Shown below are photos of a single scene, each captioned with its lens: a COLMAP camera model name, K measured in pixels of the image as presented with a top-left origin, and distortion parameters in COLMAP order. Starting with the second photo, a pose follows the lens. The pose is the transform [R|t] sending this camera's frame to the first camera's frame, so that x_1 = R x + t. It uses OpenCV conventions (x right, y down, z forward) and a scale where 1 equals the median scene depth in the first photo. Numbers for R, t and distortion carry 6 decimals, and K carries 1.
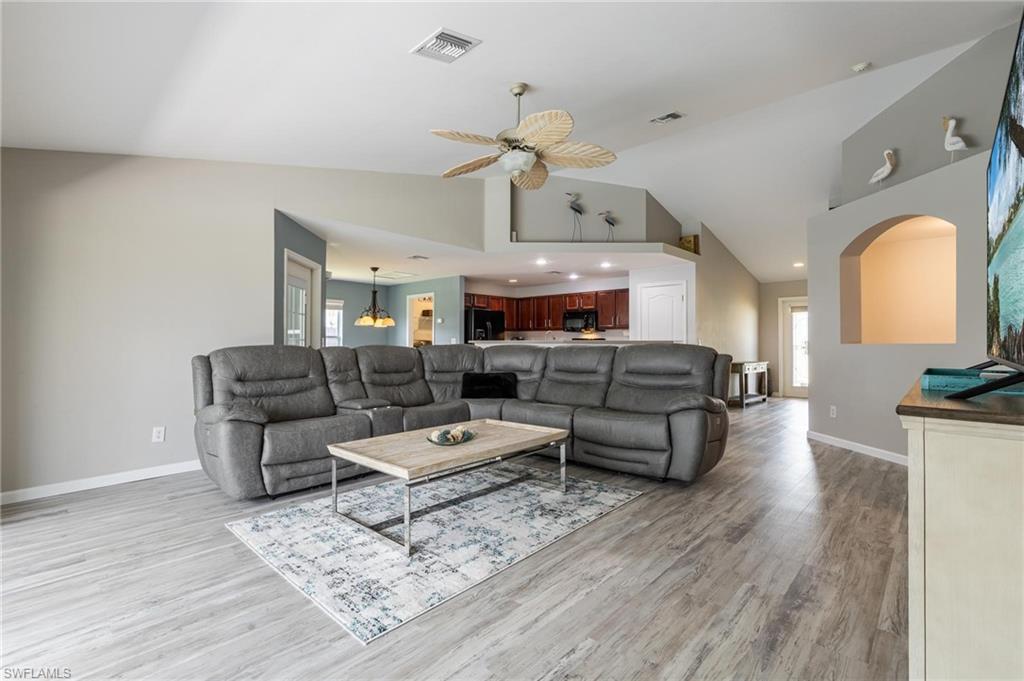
lens RADIAL K [[456.5, 0, 486.7], [0, 456.5, 338.2], [0, 0, 1]] dist [-0.001764, 0.001157]
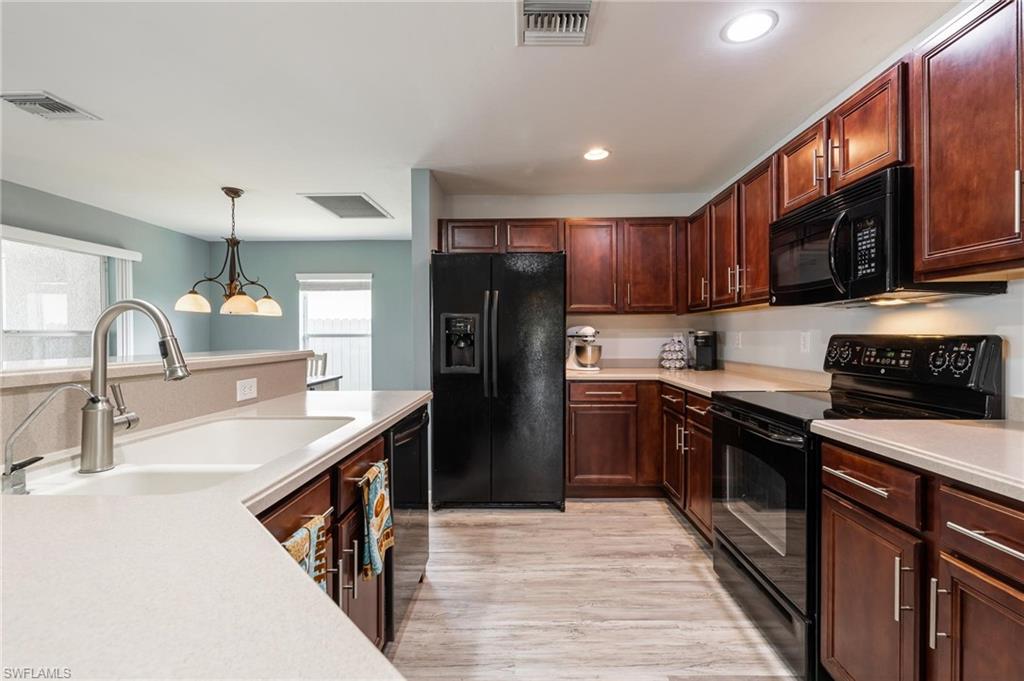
lens RADIAL K [[456.5, 0, 516.2], [0, 456.5, 338.0], [0, 0, 1]] dist [-0.001764, 0.001157]
pose [[0.693672, -0.001775, -0.720289, 0.468683], [0.014141, 0.999838, 0.011155, -0.005064], [0.720153, -0.017924, 0.693584, 1.393160]]
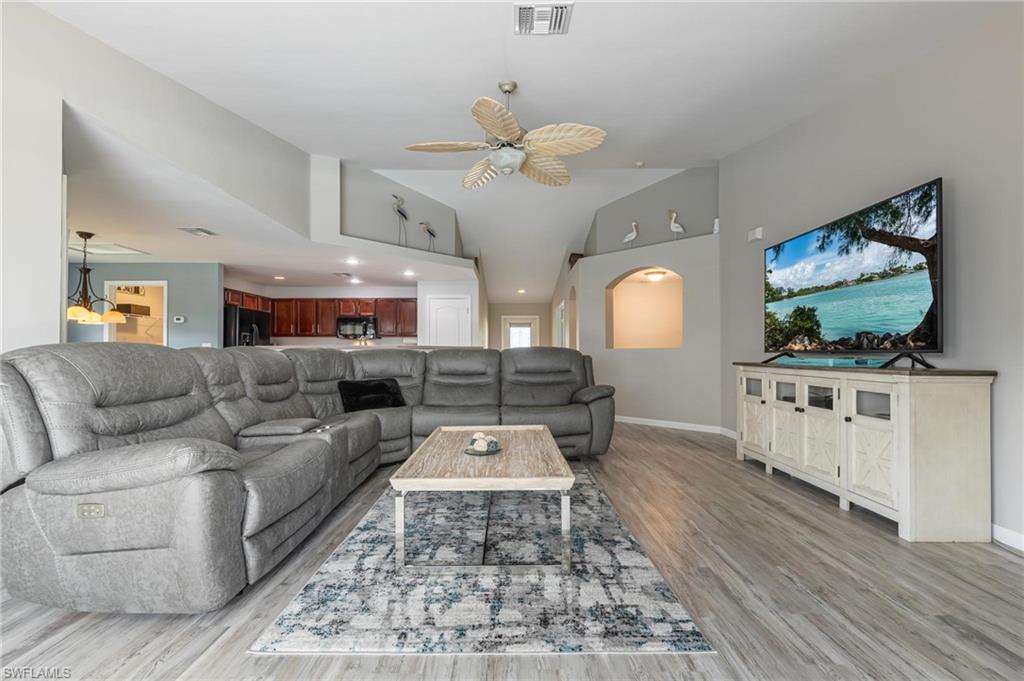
lens RADIAL K [[436.7, 0, 502.1], [0, 436.7, 348.3], [0, 0, 1]] dist [0.001905, -0.003153]
pose [[0.721757, 0.006951, 0.692112, -0.393529], [-0.004338, 0.999975, -0.005518, 0.018417], [-0.692133, 0.000980, 0.721769, 0.215002]]
